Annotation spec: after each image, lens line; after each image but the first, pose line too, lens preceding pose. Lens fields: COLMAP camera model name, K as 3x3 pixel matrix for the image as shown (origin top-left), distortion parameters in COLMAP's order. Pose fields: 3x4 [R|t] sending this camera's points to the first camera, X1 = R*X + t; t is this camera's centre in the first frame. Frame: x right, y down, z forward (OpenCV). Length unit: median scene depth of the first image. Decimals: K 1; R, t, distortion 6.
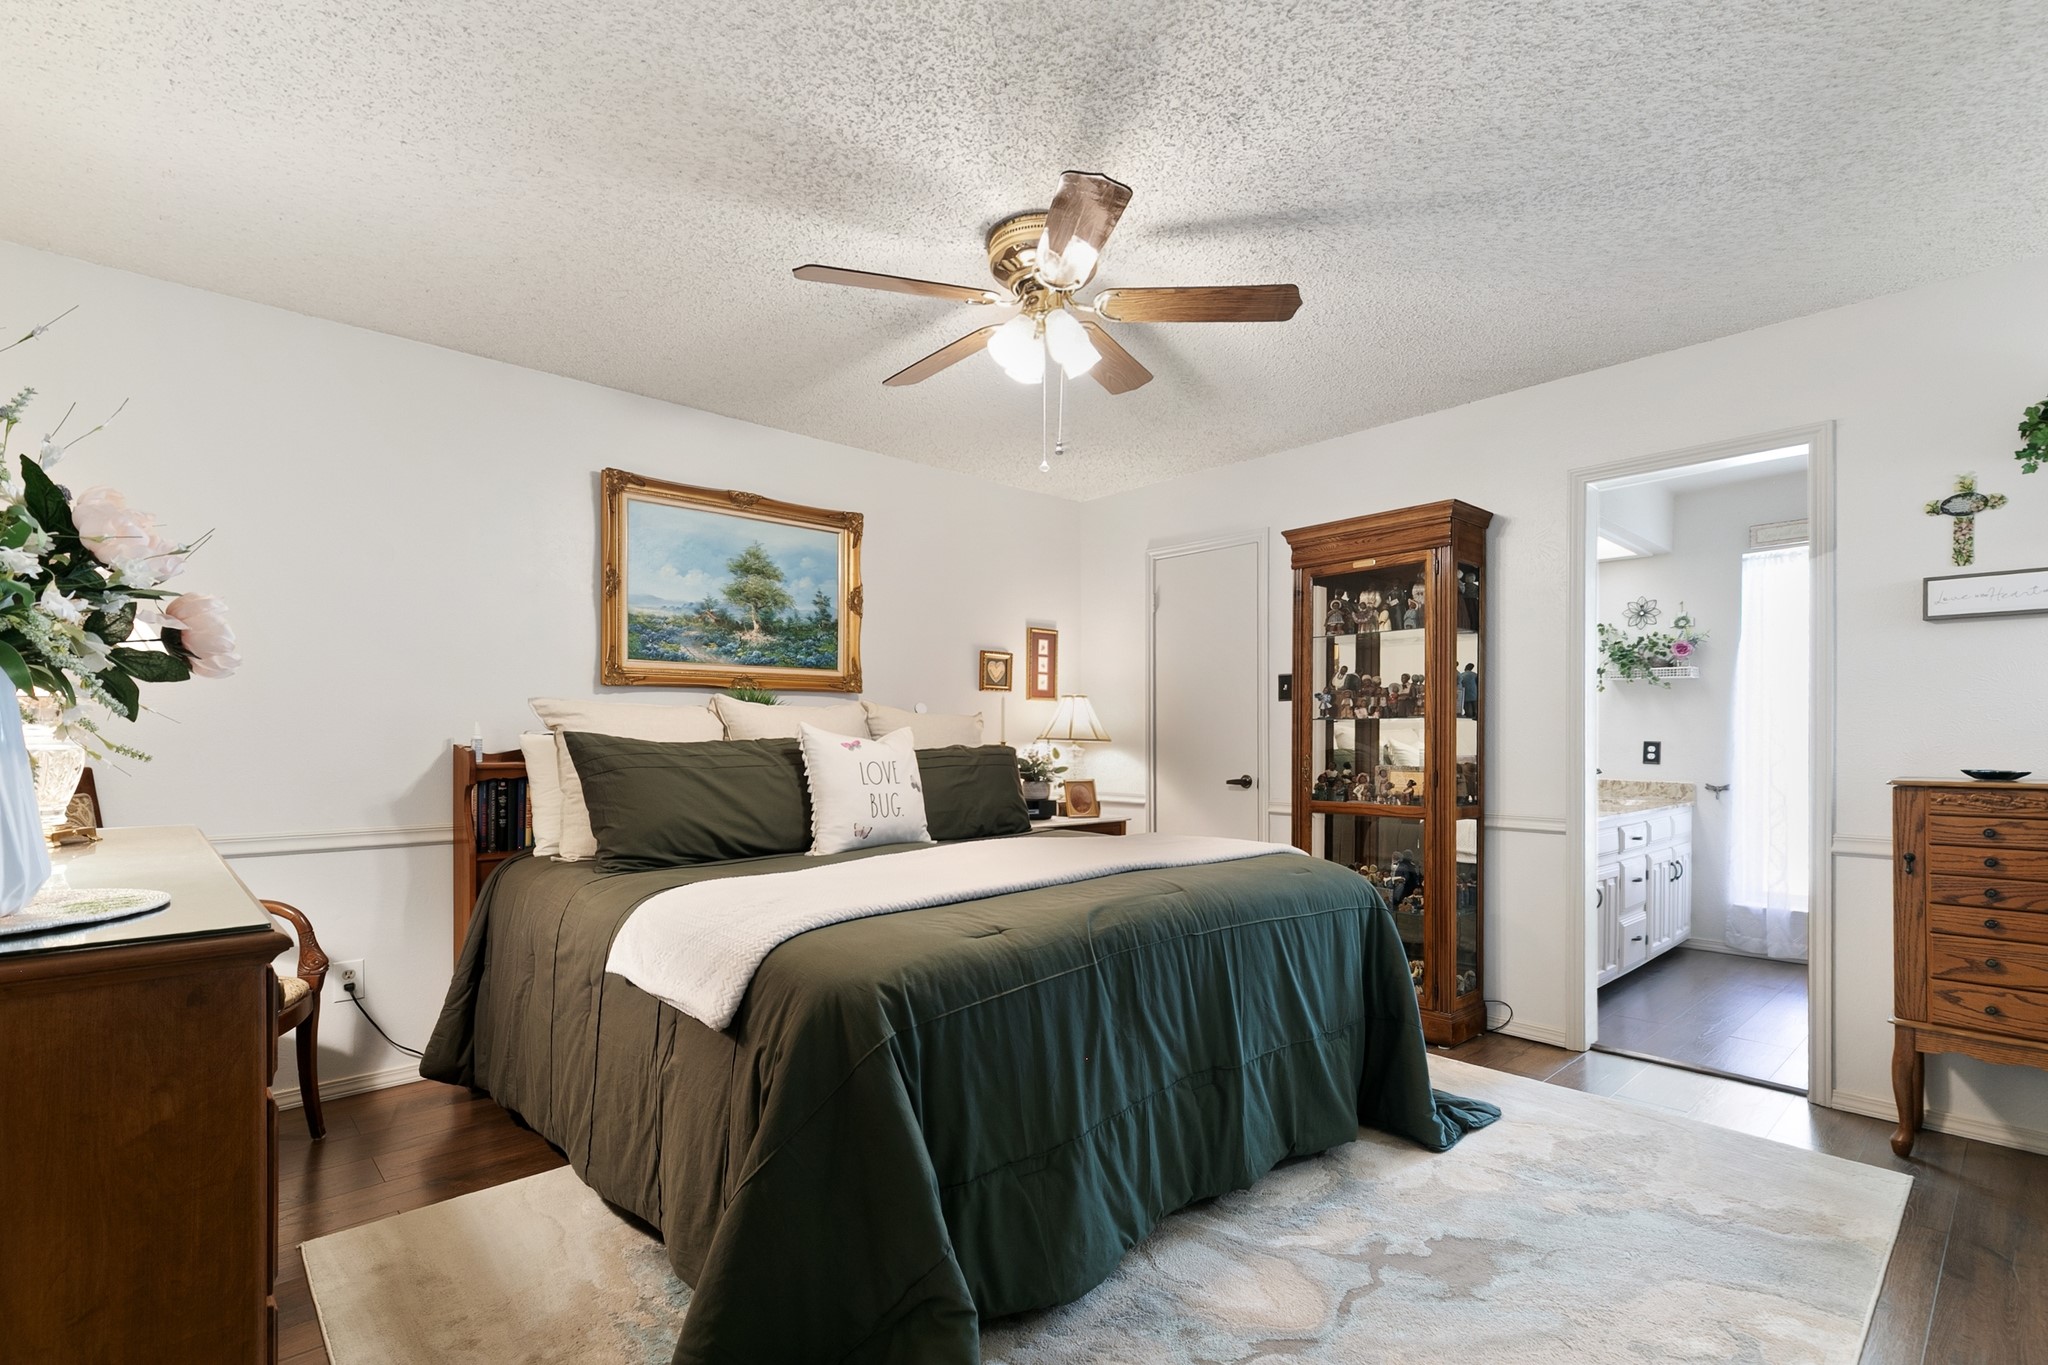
lens RADIAL K [[942.8, 0, 1025.4], [0, 942.8, 731.9], [0, 0, 1]] dist [0.003142, 0.000126]
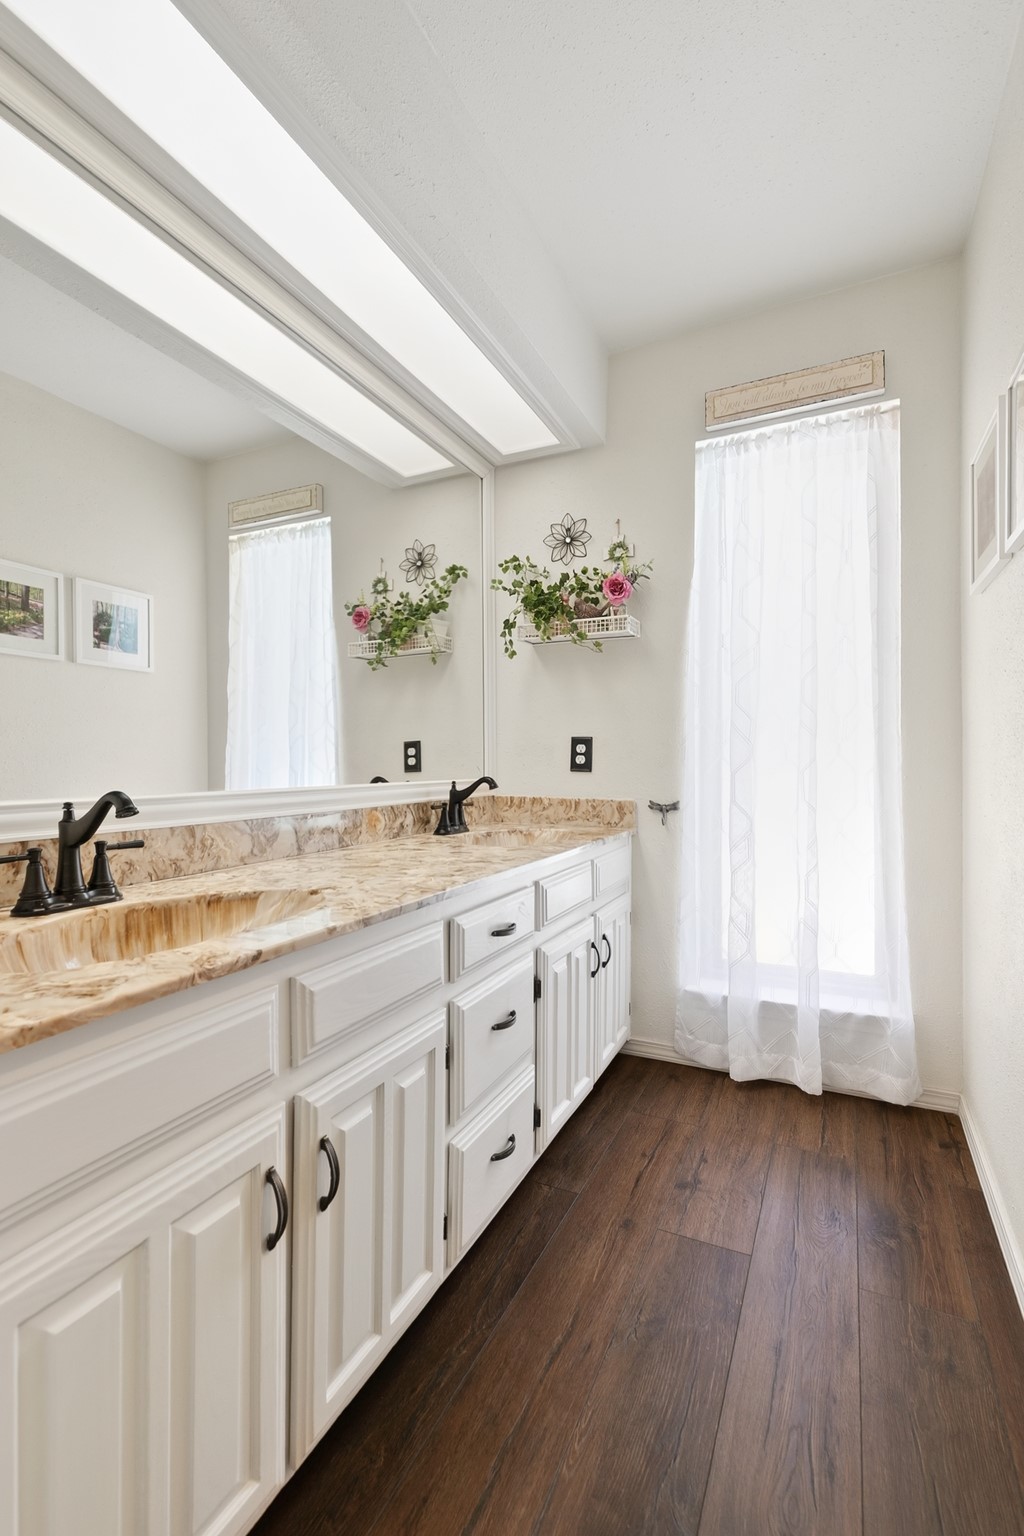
lens RADIAL K [[707.1, 0, 494.0], [0, 707.1, 765.4], [0, 0, 1]] dist [0.003142, 0.000126]
pose [[0.931171, -0.003876, 0.364562, 0.438886], [0.002248, 0.999986, 0.004889, 0.027851], [-0.364576, -0.003733, 0.931166, 0.579634]]
